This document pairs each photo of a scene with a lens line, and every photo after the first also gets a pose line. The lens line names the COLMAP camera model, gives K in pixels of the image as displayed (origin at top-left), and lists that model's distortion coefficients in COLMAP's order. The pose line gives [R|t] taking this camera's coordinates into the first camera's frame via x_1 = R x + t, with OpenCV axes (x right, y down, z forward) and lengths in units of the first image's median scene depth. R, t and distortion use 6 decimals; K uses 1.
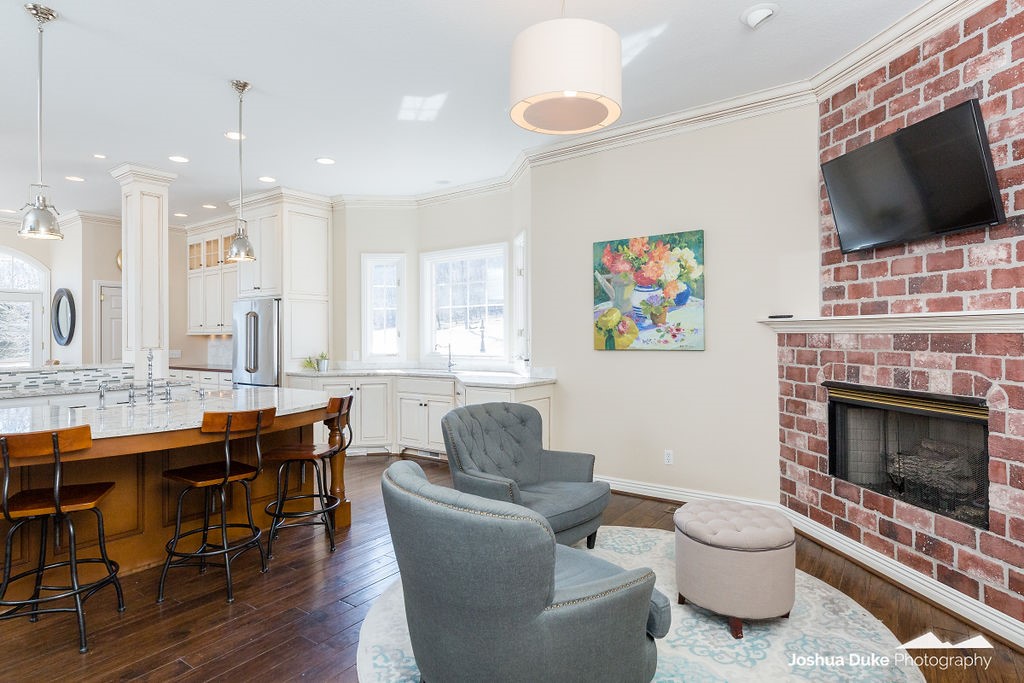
lens RADIAL K [[549.9, 0, 512.3], [0, 549.9, 331.0], [0, 0, 1]] dist [-0.002313, -0.001250]
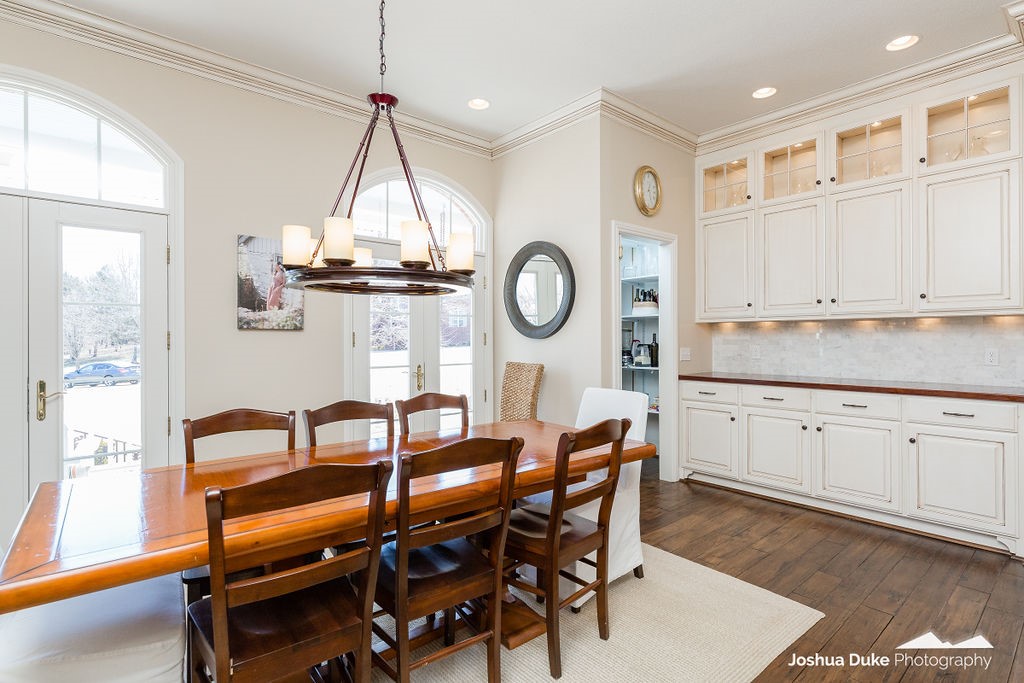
lens RADIAL K [[495.6, 0, 513.4], [0, 495.6, 336.5], [0, 0, 1]] dist [-0.000275, -0.000032]
pose [[0.971954, 0.002444, -0.235158, -0.884642], [-0.000889, 0.999977, 0.006720, 0.025246], [0.235169, -0.006323, 0.971934, 0.581993]]
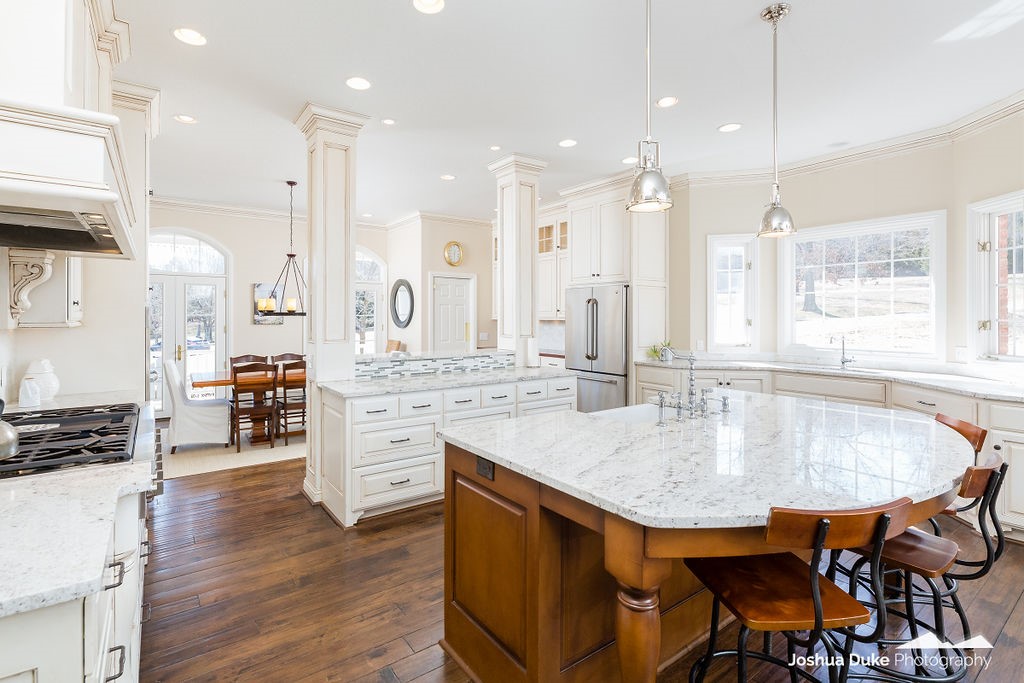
lens RADIAL K [[475.6, 0, 489.9], [0, 475.6, 316.5], [0, 0, 1]] dist [-0.000925, -0.000155]
pose [[0.943675, 0.007499, -0.330788, -0.375596], [-0.004389, 0.999939, 0.010149, -0.011149], [0.330844, -0.008126, 0.943650, 0.128000]]
